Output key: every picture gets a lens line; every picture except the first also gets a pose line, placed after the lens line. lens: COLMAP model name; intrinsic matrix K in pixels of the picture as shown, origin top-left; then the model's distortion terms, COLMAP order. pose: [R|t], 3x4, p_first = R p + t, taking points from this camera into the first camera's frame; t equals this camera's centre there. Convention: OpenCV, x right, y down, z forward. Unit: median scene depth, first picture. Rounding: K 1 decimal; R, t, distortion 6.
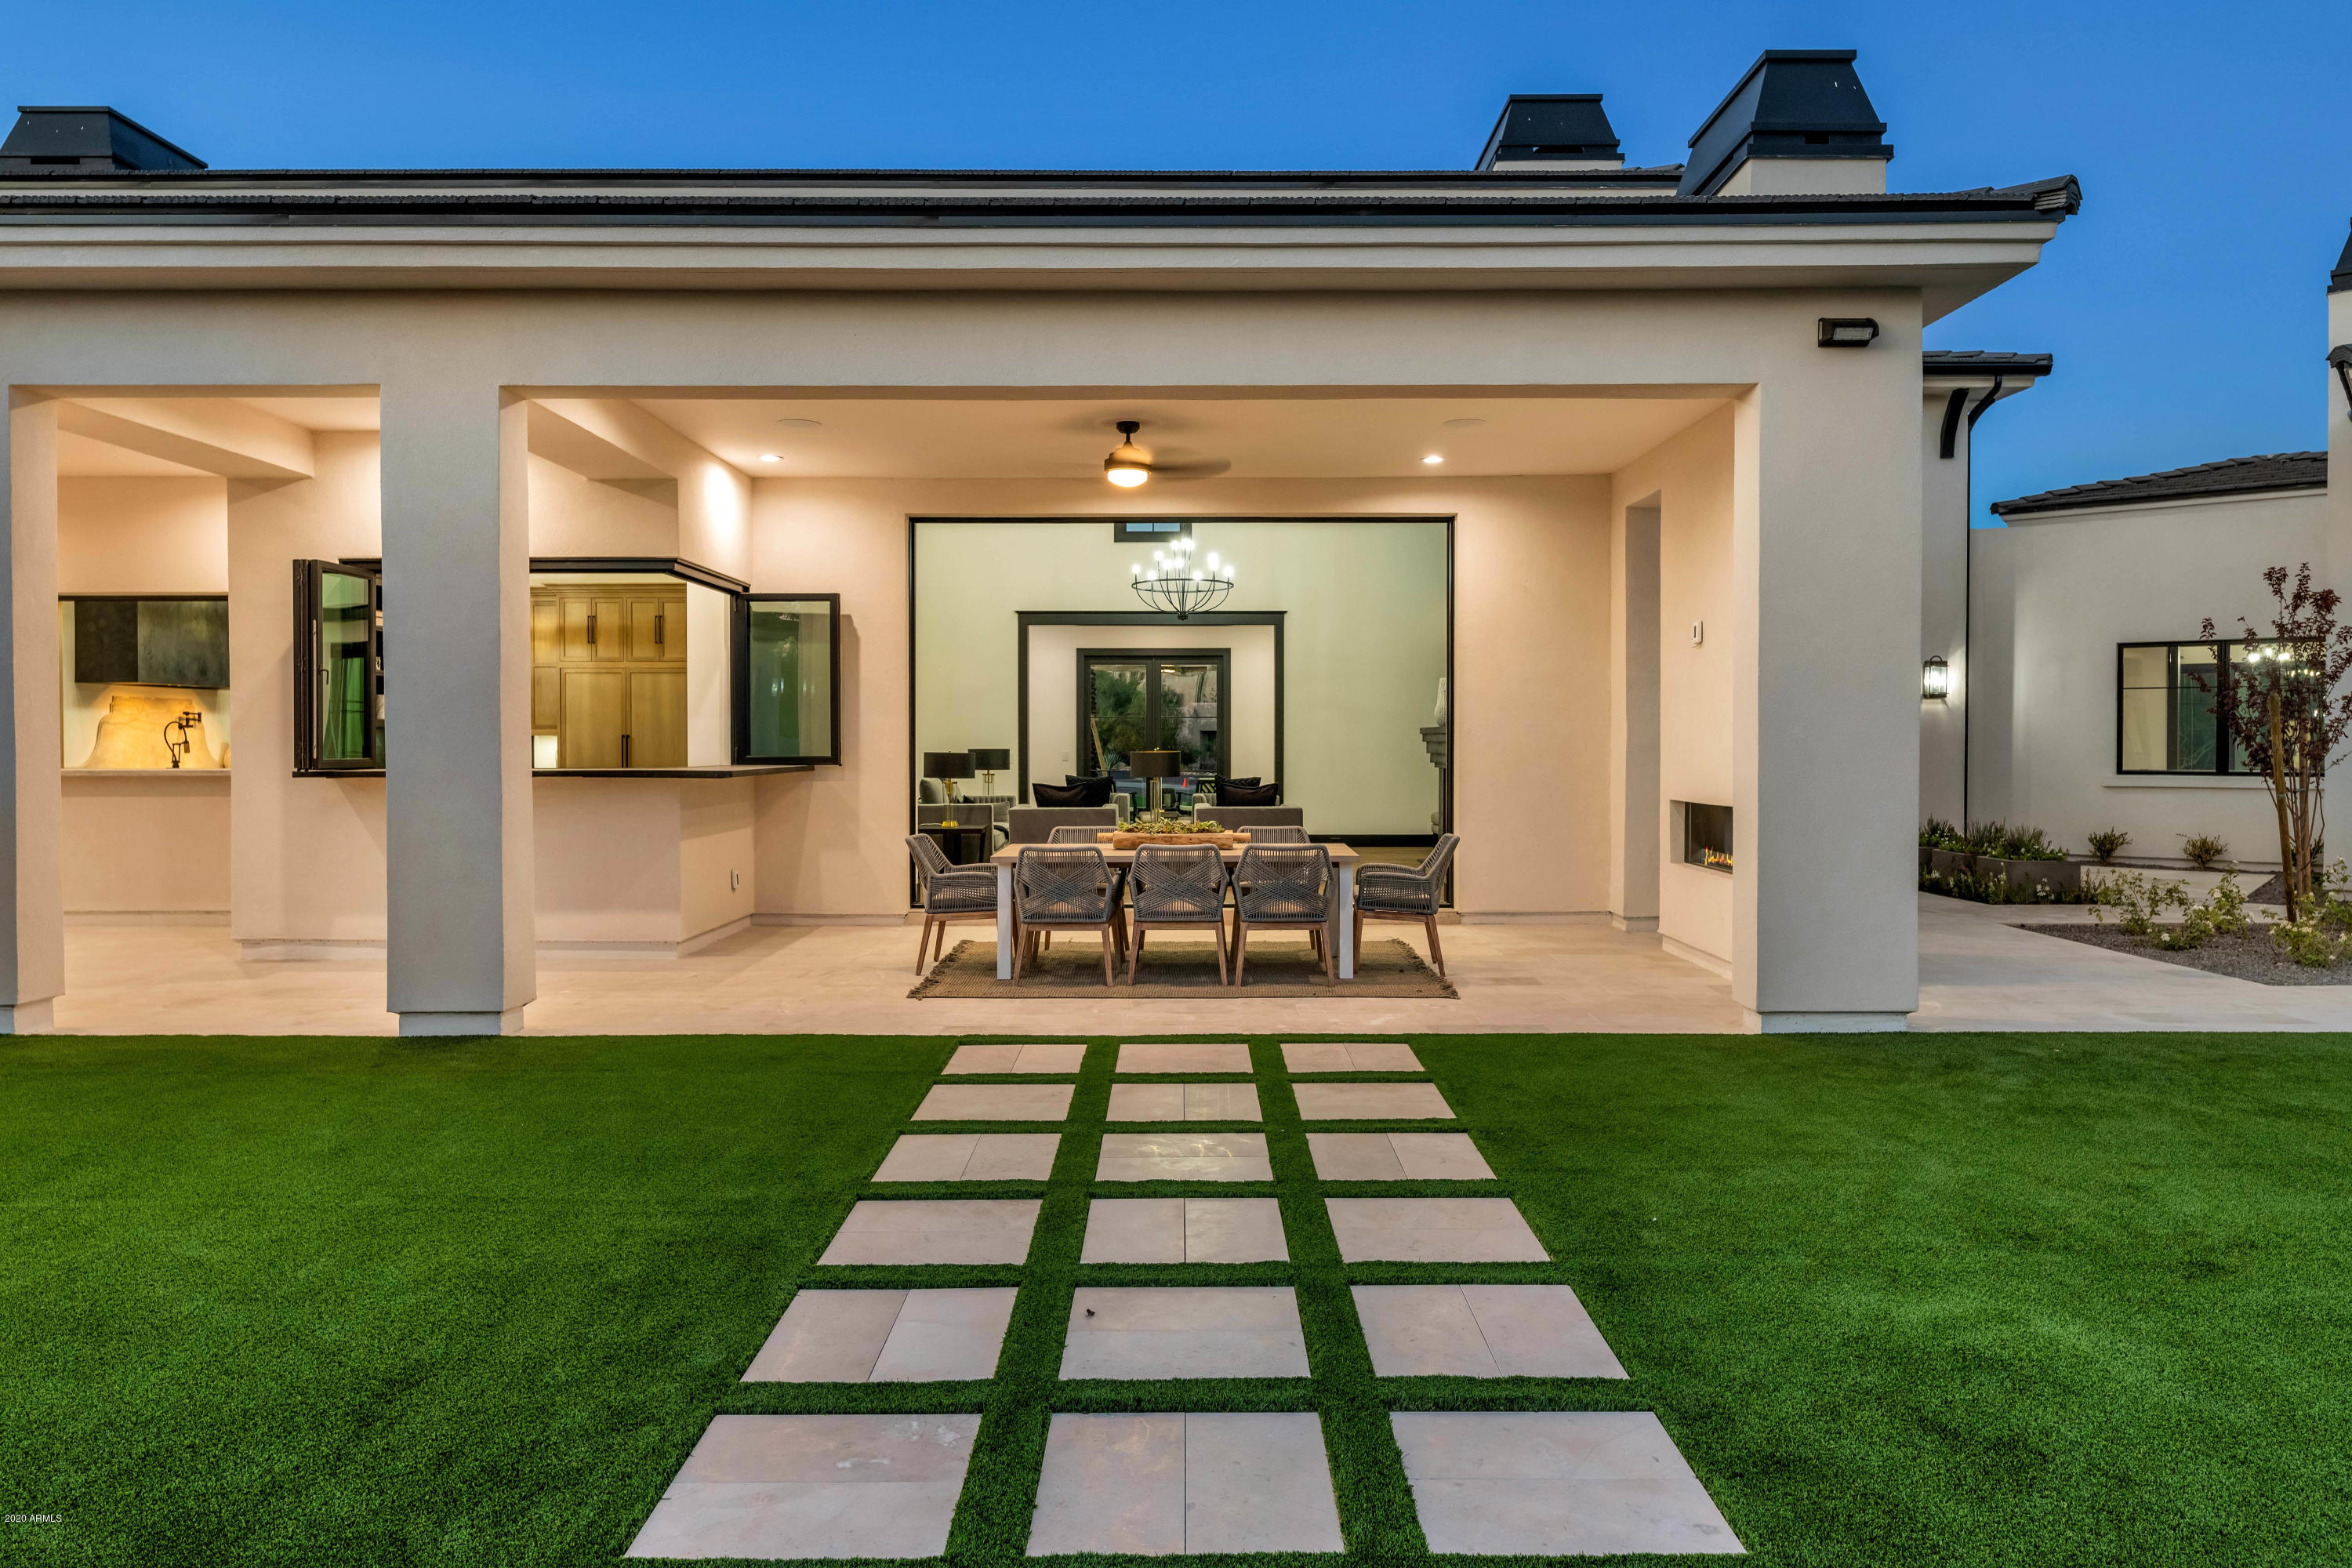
lens RADIAL K [[1548.8, 0, 1185.4], [0, 1548.8, 780.1], [0, 0, 1]] dist [0.007876, 0.000749]
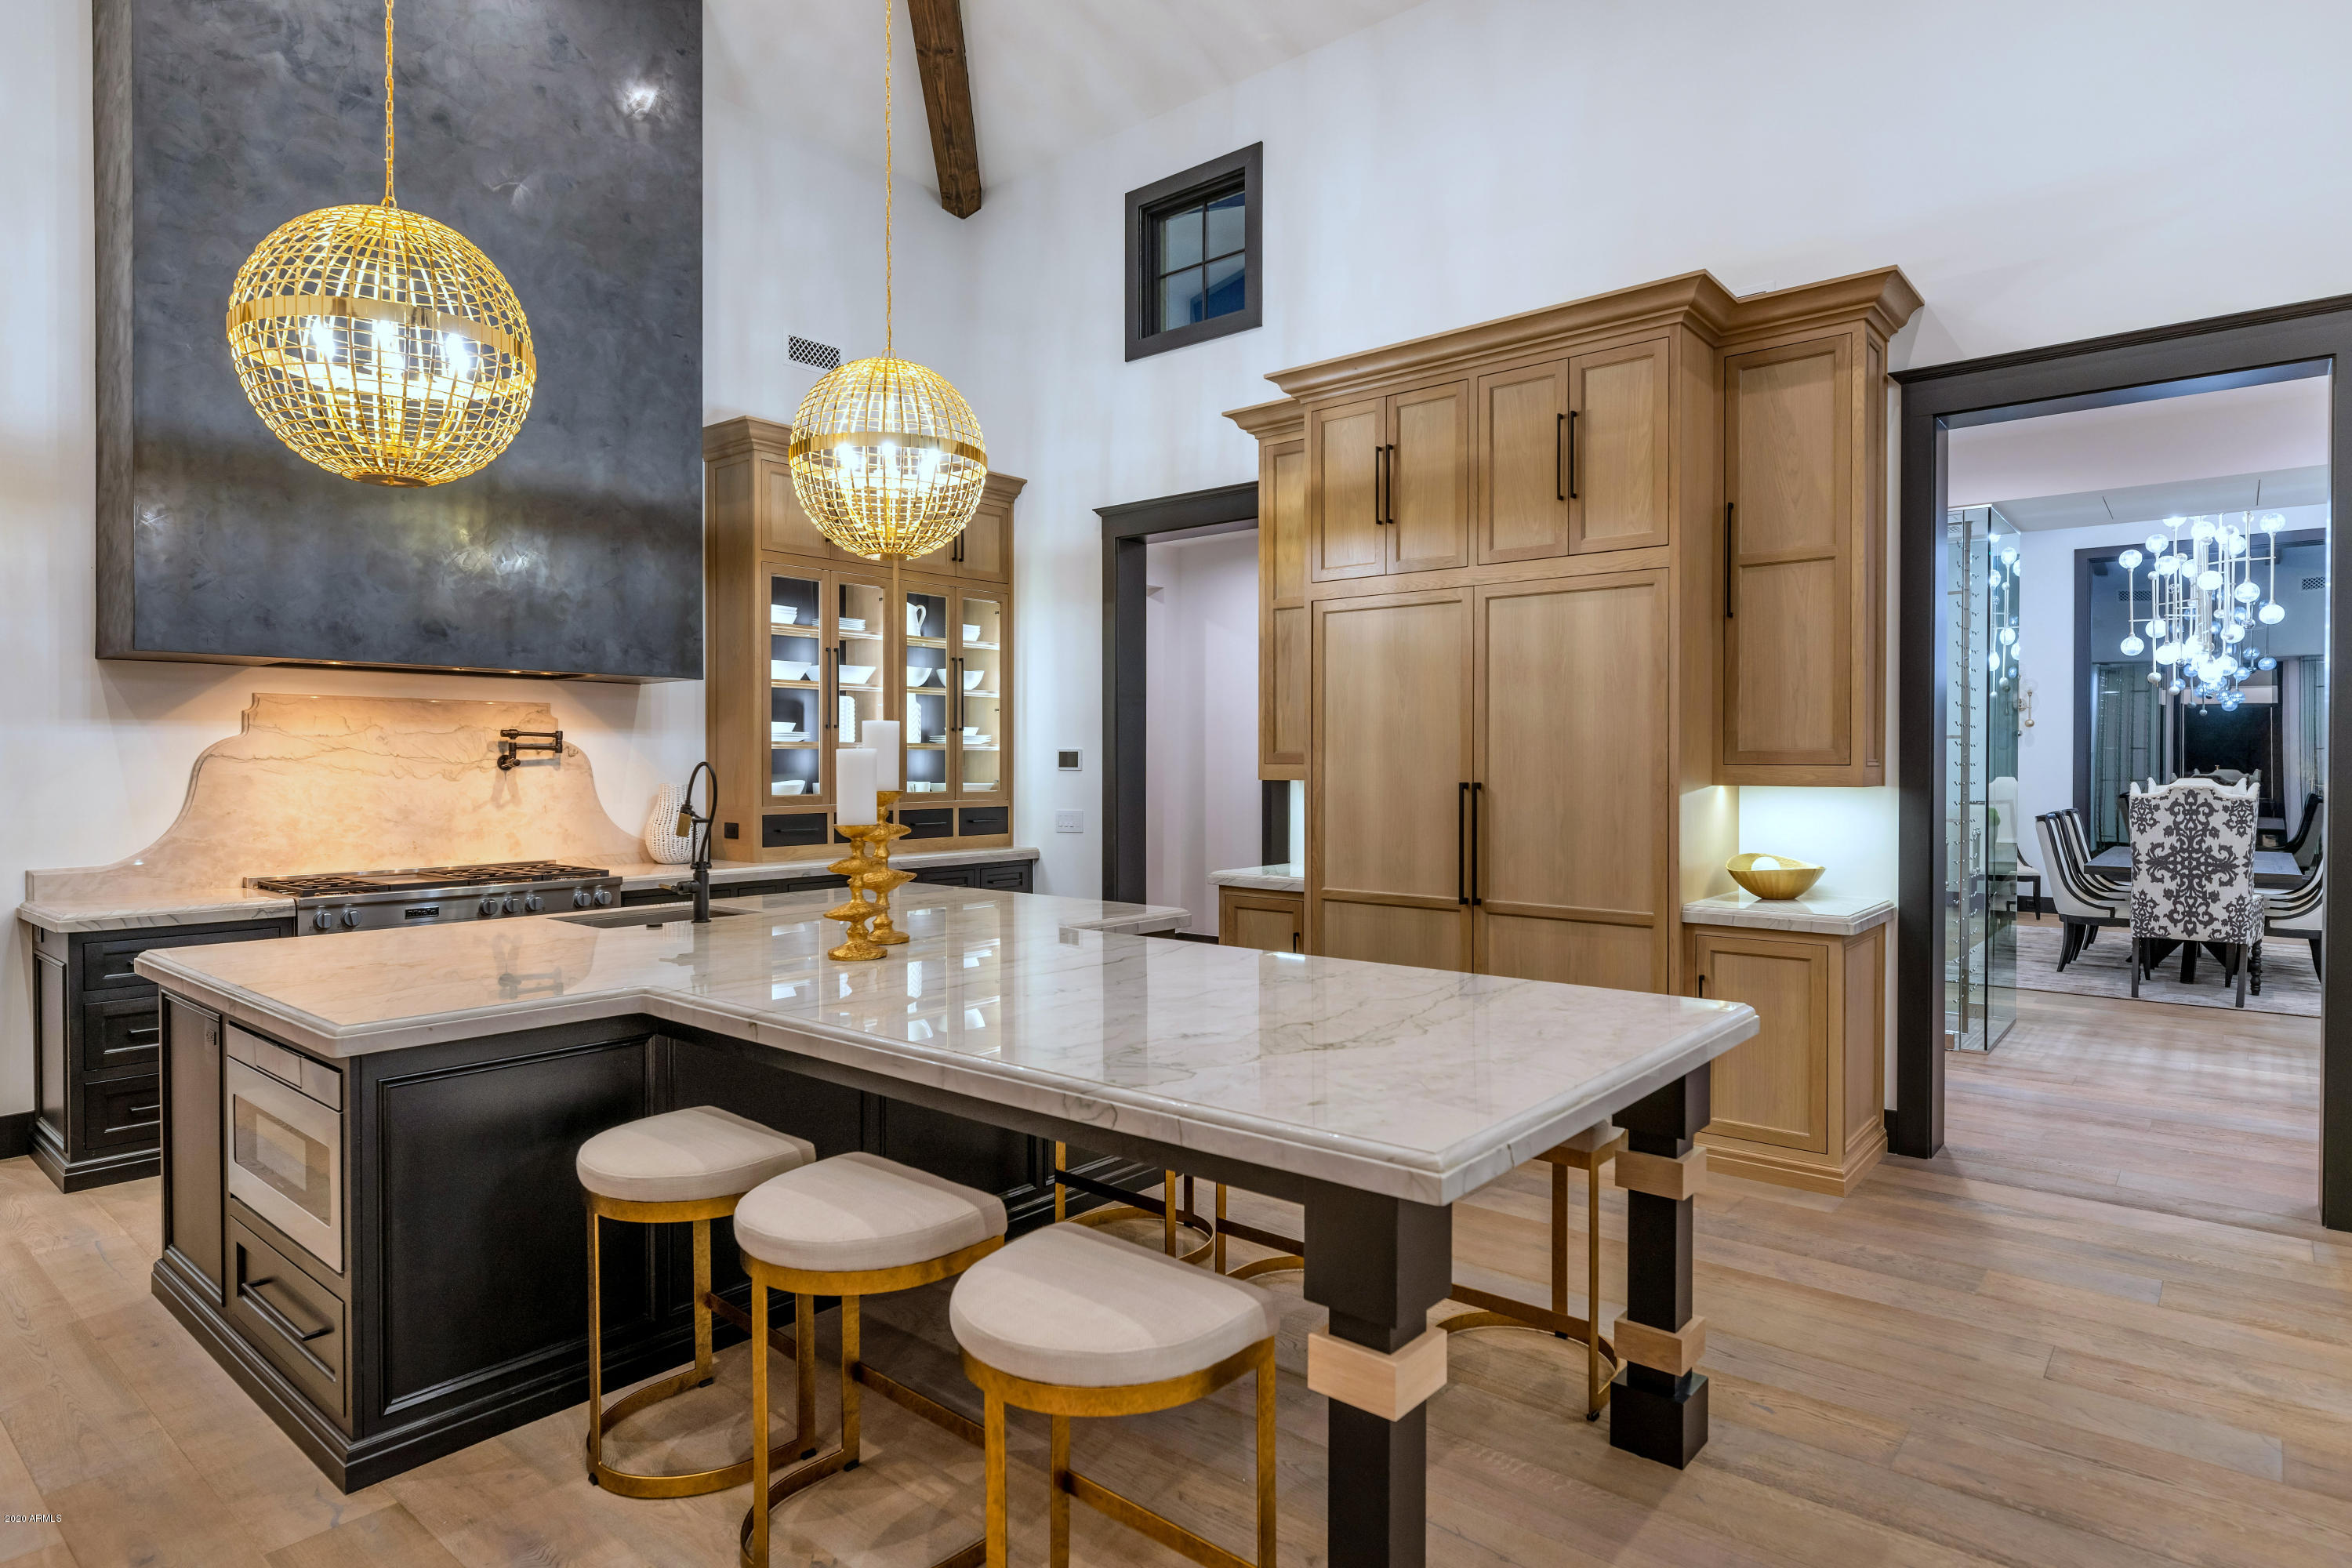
lens RADIAL K [[1273.6, 0, 1176.5], [0, 1273.6, 772.3], [0, 0, 1]] dist [-0.002205, 0.000482]
pose [[0.763731, 0.007838, -0.645487, -0.342654], [-0.016927, 0.999826, -0.007887, -0.042291], [0.645312, 0.016950, 0.763731, 1.108204]]
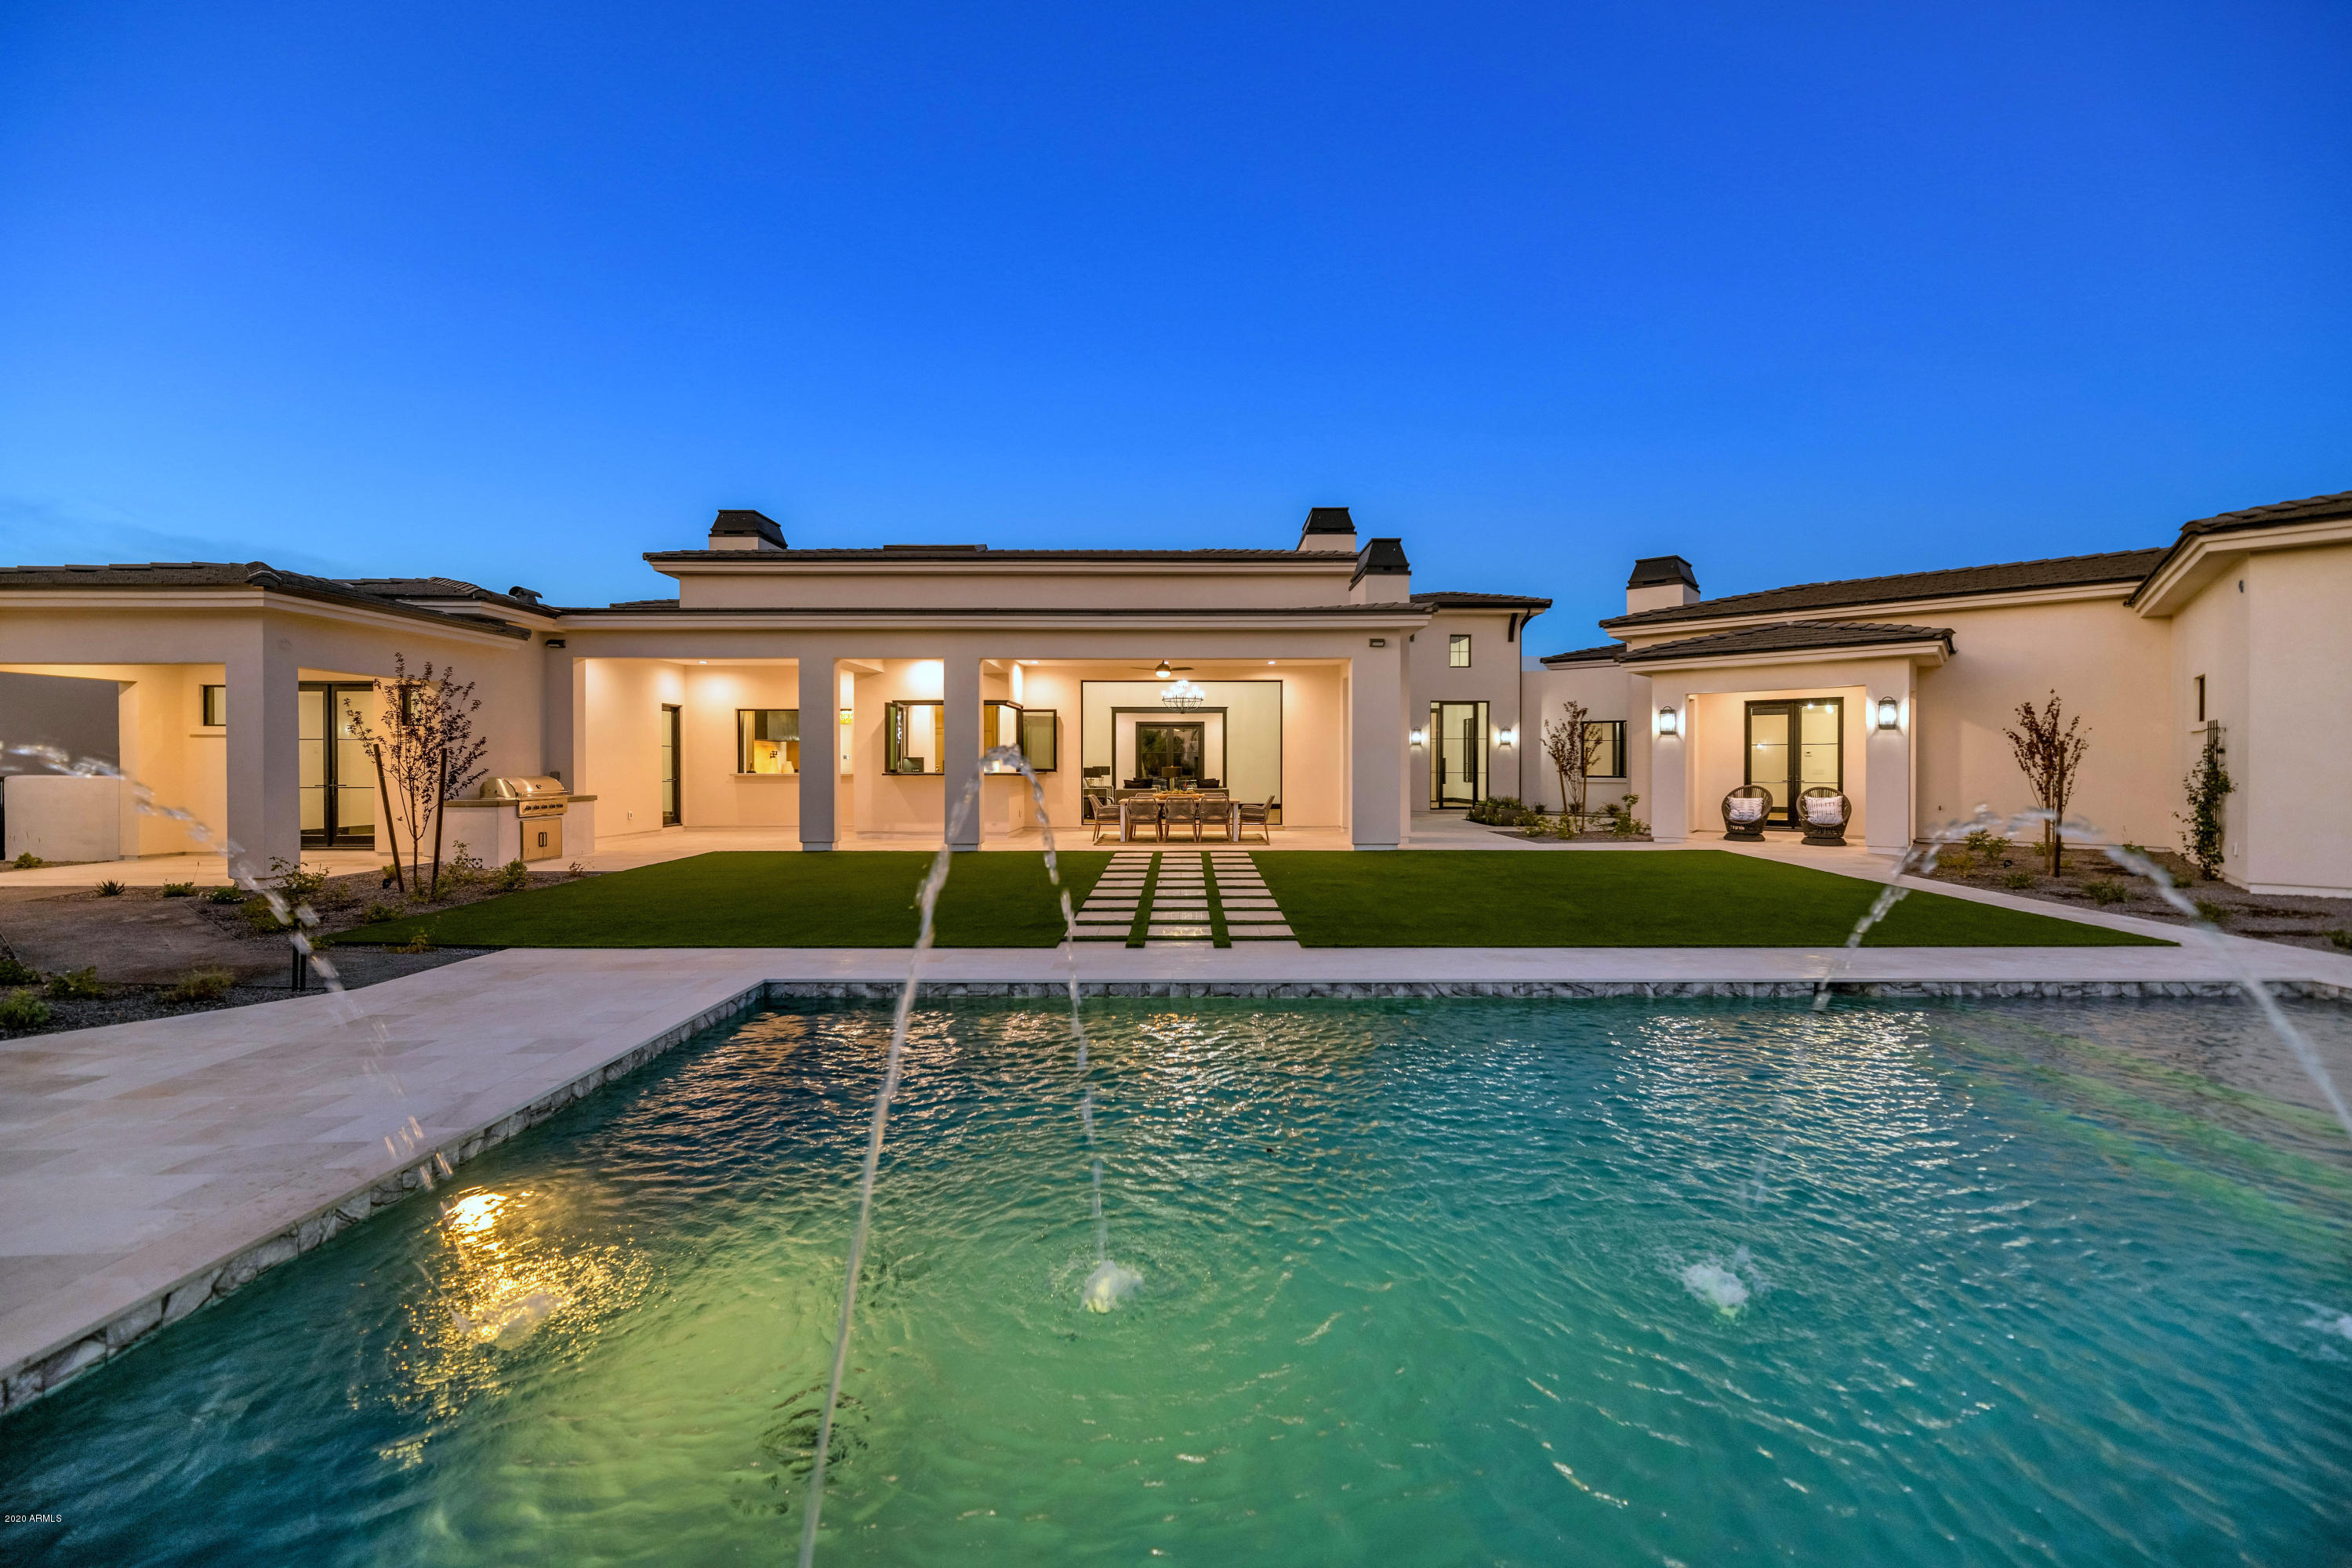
lens RADIAL K [[954.9, 0, 1186.6], [0, 954.9, 743.6], [0, 0, 1]] dist [-0.000372, 0.000093]
pose [[0.999999, 0.000738, 0.000740, 0.004779], [-0.000704, 0.998989, -0.044939, 0.015192], [-0.000772, 0.044939, 0.998989, -0.654567]]
